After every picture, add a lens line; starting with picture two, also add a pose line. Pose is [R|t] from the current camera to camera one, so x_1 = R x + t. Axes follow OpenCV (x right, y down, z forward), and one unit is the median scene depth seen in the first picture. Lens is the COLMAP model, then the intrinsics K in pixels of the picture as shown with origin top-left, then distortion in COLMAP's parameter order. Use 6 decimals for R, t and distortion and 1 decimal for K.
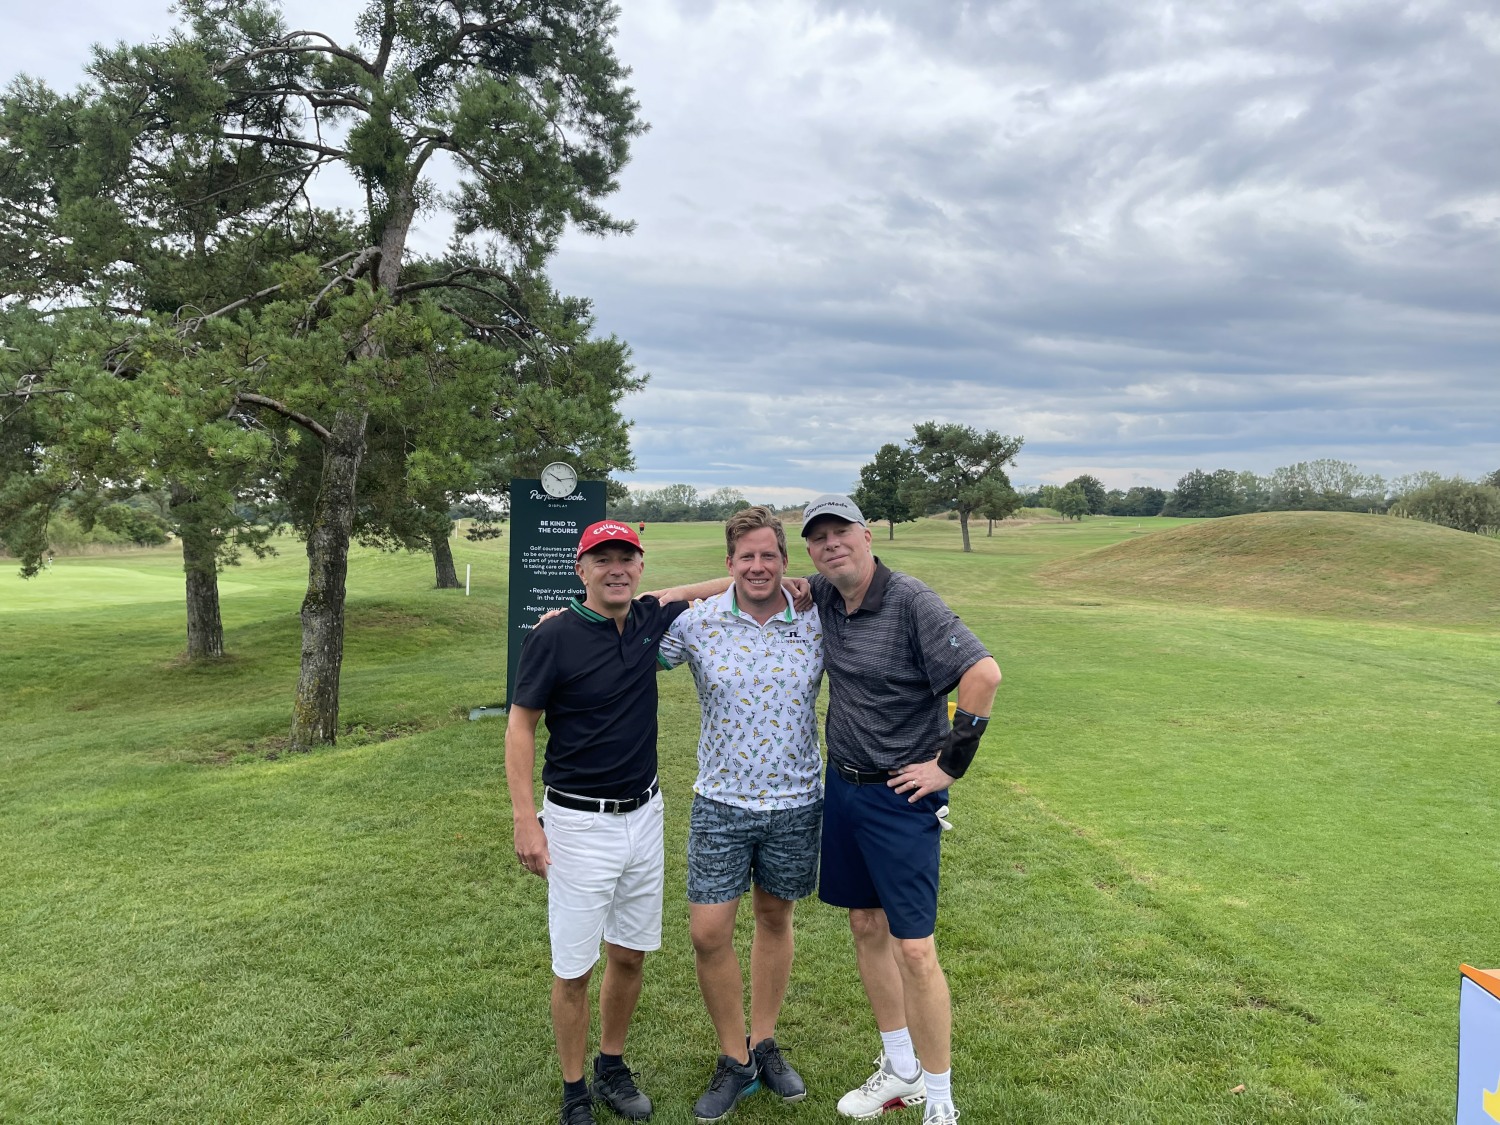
lens RADIAL K [[1104.9, 0, 745.0], [0, 1104.9, 566.7], [0, 0, 1]] dist [0.006198, -0.006778]
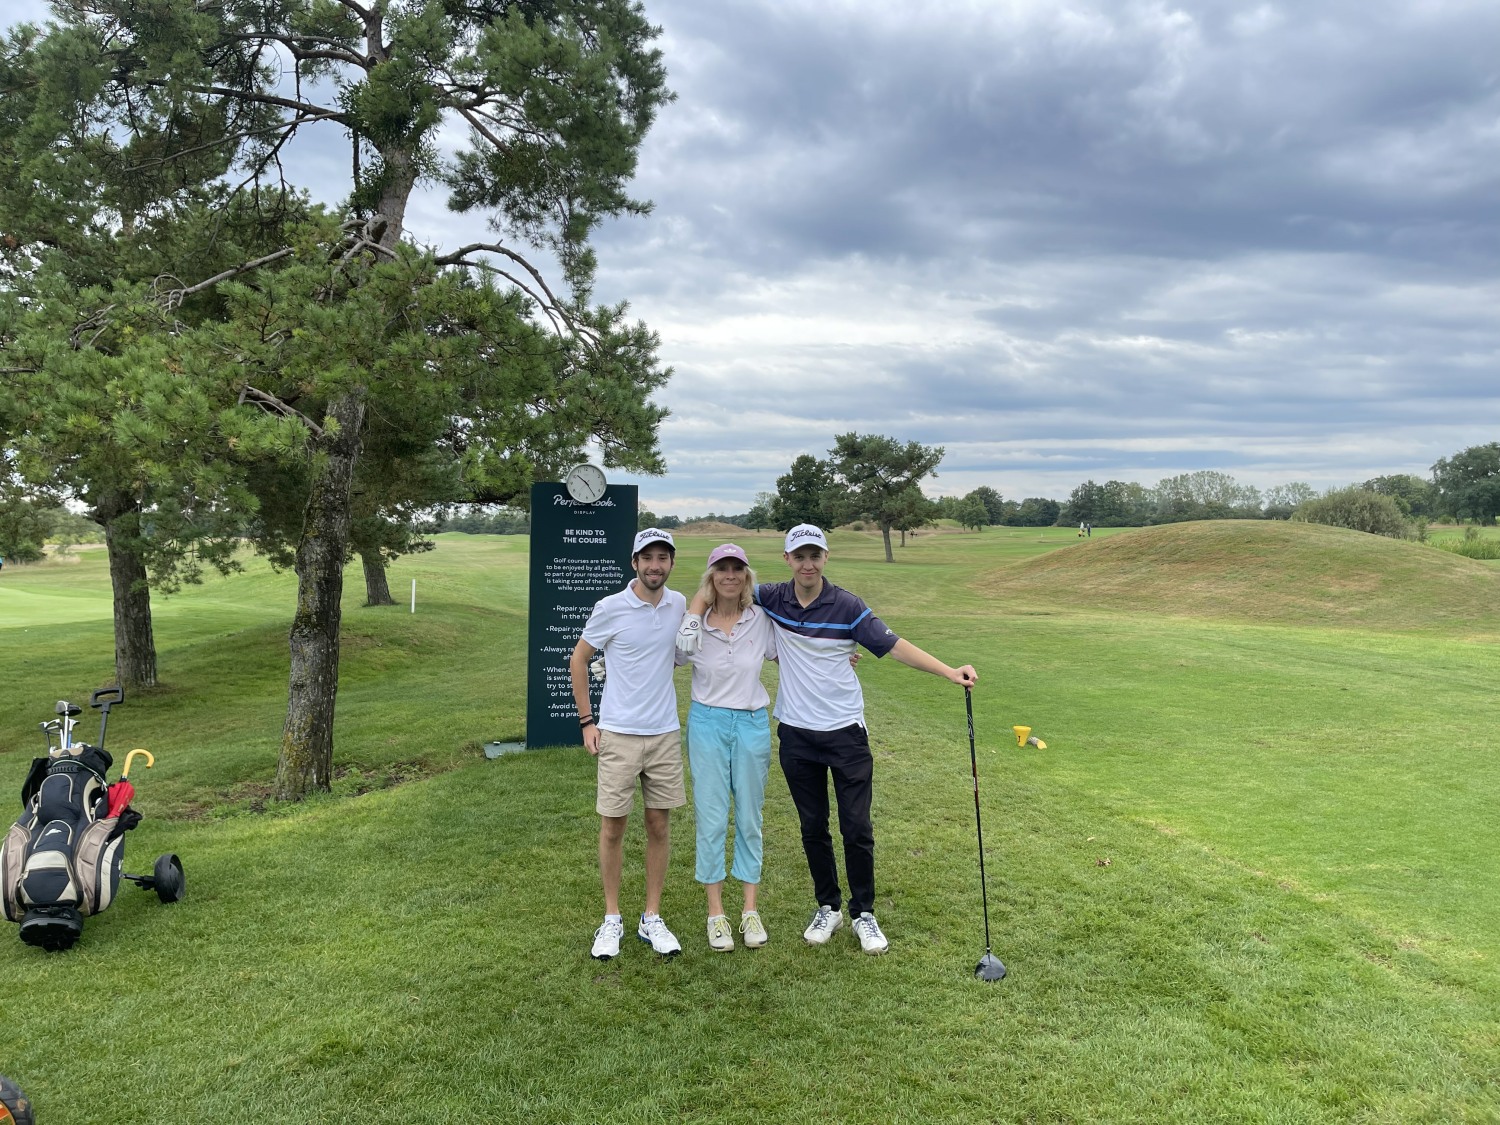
lens RADIAL K [[1104.9, 0, 755.3], [0, 1104.9, 555.5], [0, 0, 1]] dist [0.006198, -0.006778]
pose [[0.995426, -0.007024, 0.095276, -0.107231], [0.009009, 0.999751, -0.020418, -0.001289], [-0.095108, 0.021183, 0.995242, 0.095972]]
